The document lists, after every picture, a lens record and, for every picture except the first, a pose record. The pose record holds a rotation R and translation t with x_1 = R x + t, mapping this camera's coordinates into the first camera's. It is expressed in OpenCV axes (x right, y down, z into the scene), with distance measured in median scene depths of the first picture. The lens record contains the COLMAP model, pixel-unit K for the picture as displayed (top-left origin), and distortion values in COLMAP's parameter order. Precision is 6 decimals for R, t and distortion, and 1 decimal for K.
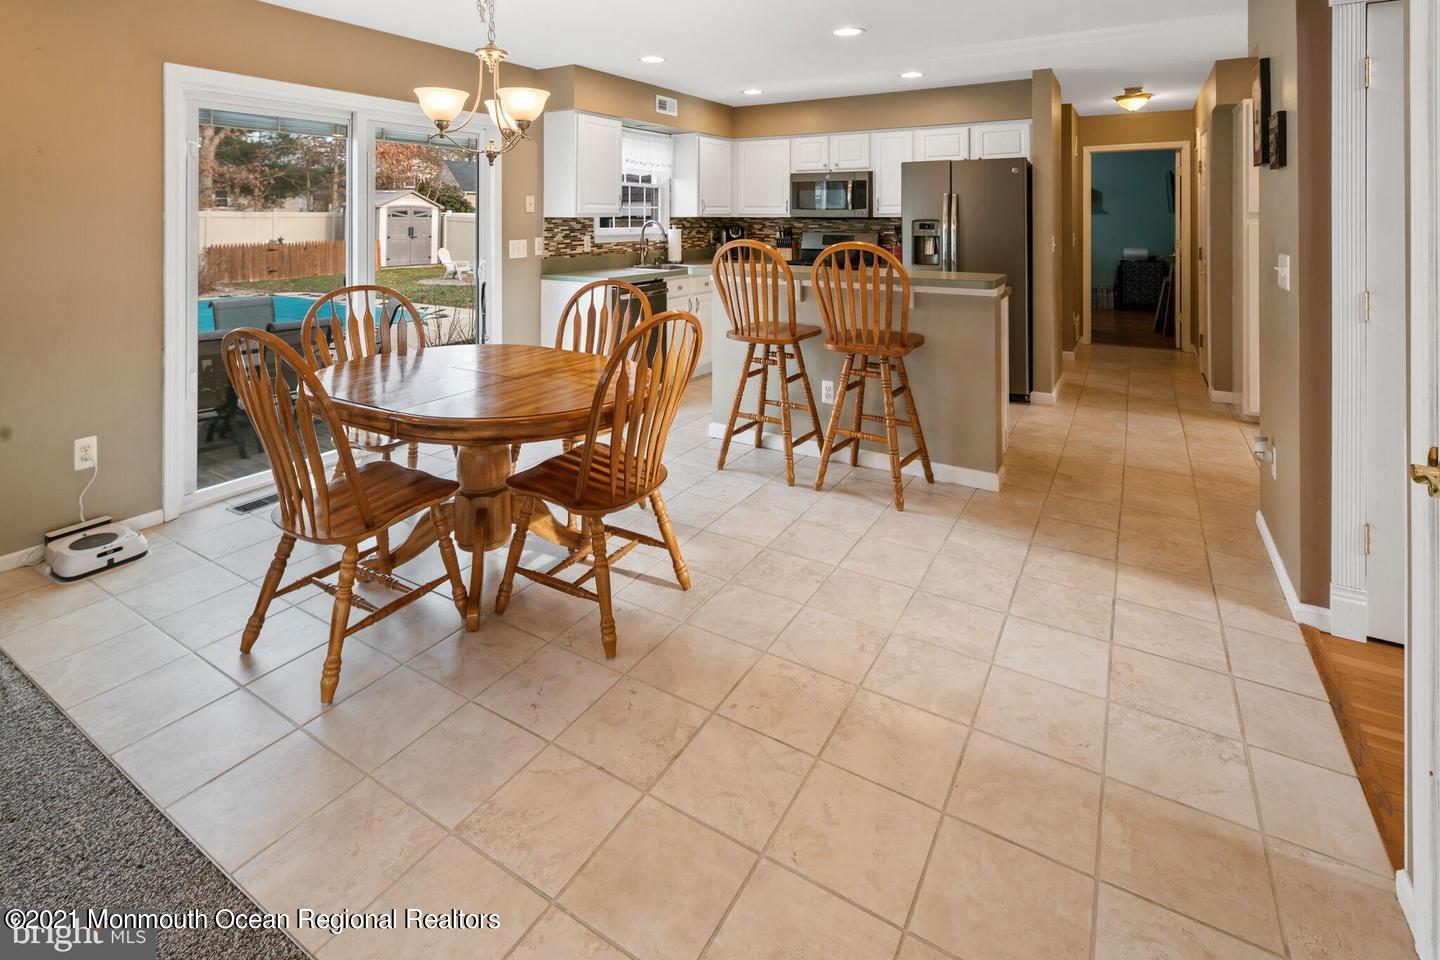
lens RADIAL K [[694.1, 0, 714.4], [0, 694.1, 215.2], [0, 0, 1]] dist [0.005132, 0.000548]
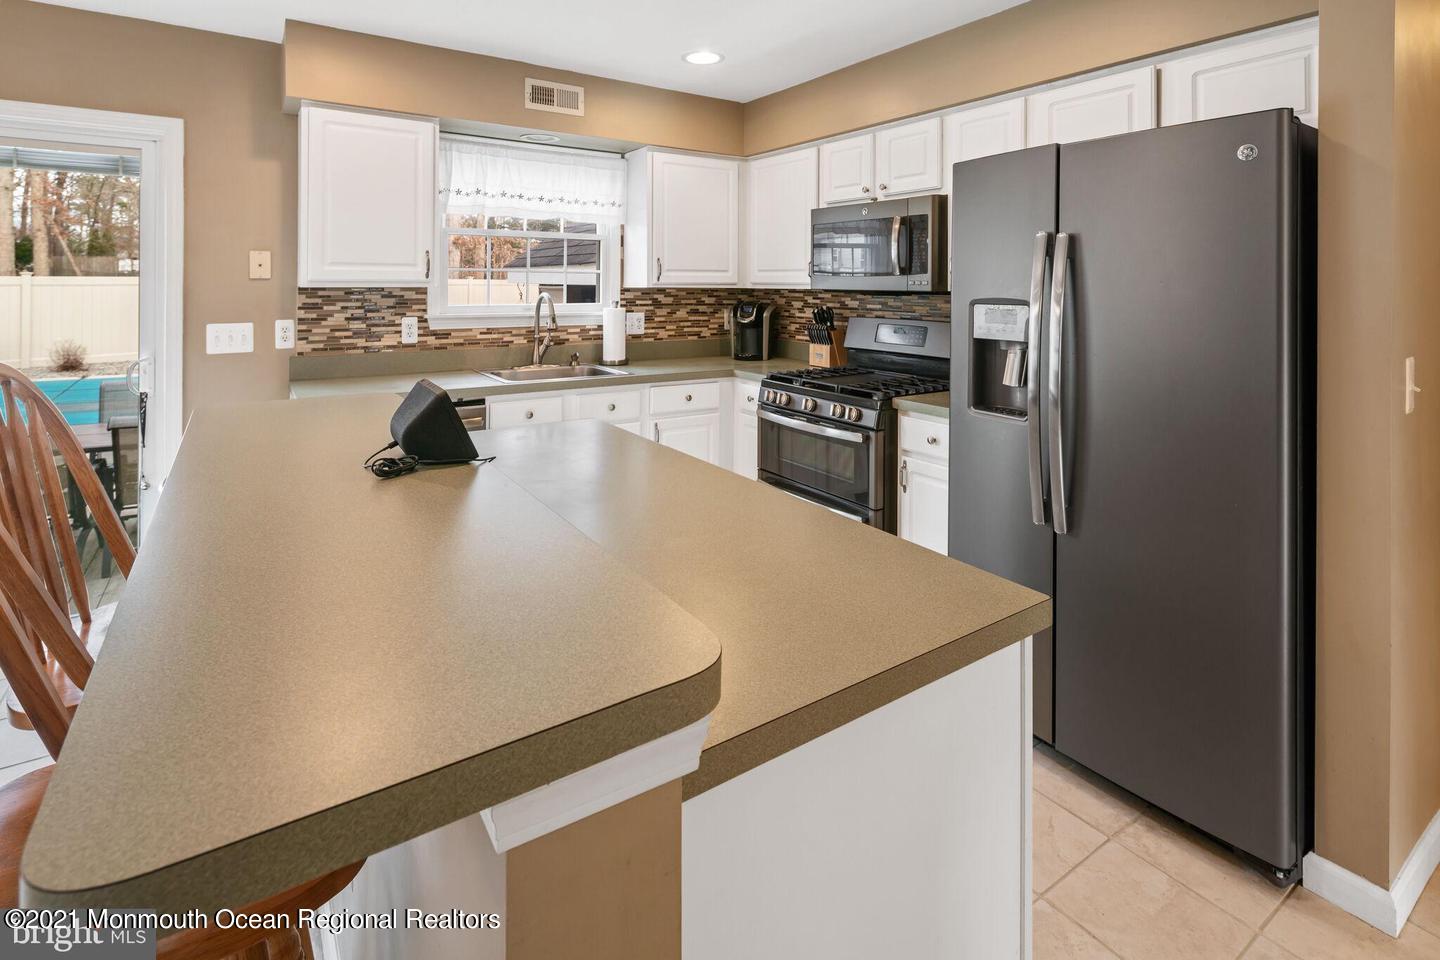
lens RADIAL K [[690.0, 0, 712.1], [0, 690.0, 286.3], [0, 0, 1]] dist [0.002157, 0.000431]
pose [[0.907498, 0.006235, -0.420011, 0.281804], [-0.005170, 0.999980, 0.003674, -0.001241], [0.420025, -0.001162, 0.907512, 0.503081]]
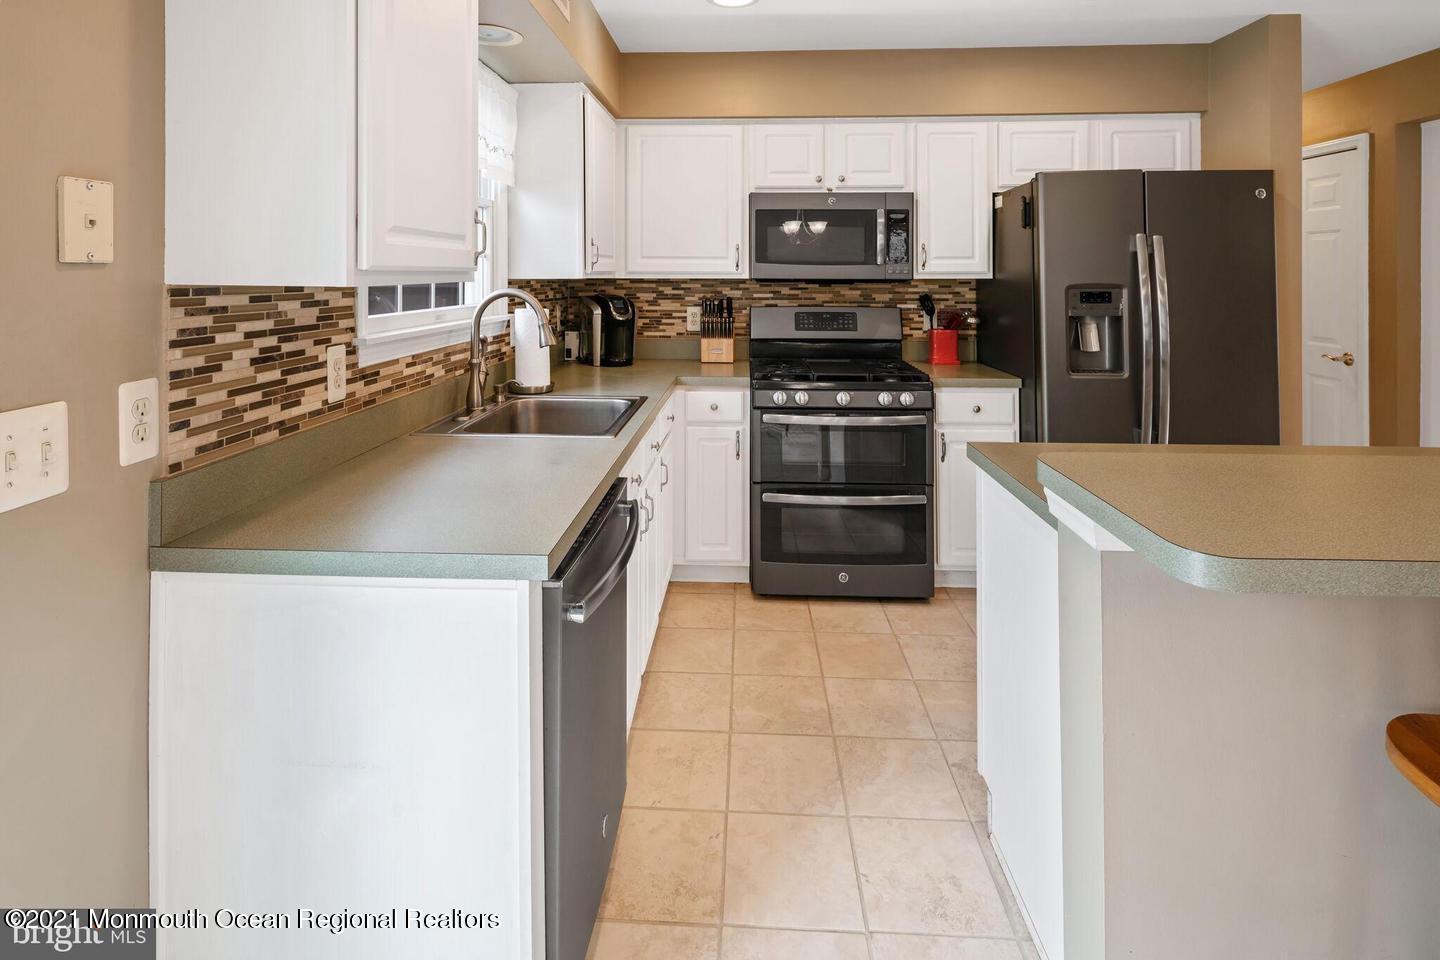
lens RADIAL K [[699.4, 0, 712.1], [0, 699.4, 275.6], [0, 0, 1]] dist [0.000232, -0.000266]
pose [[0.879895, 0.000422, 0.475168, -0.165214], [-0.002297, 0.999992, 0.003366, -0.001277], [-0.475162, -0.004053, 0.879889, 0.599873]]
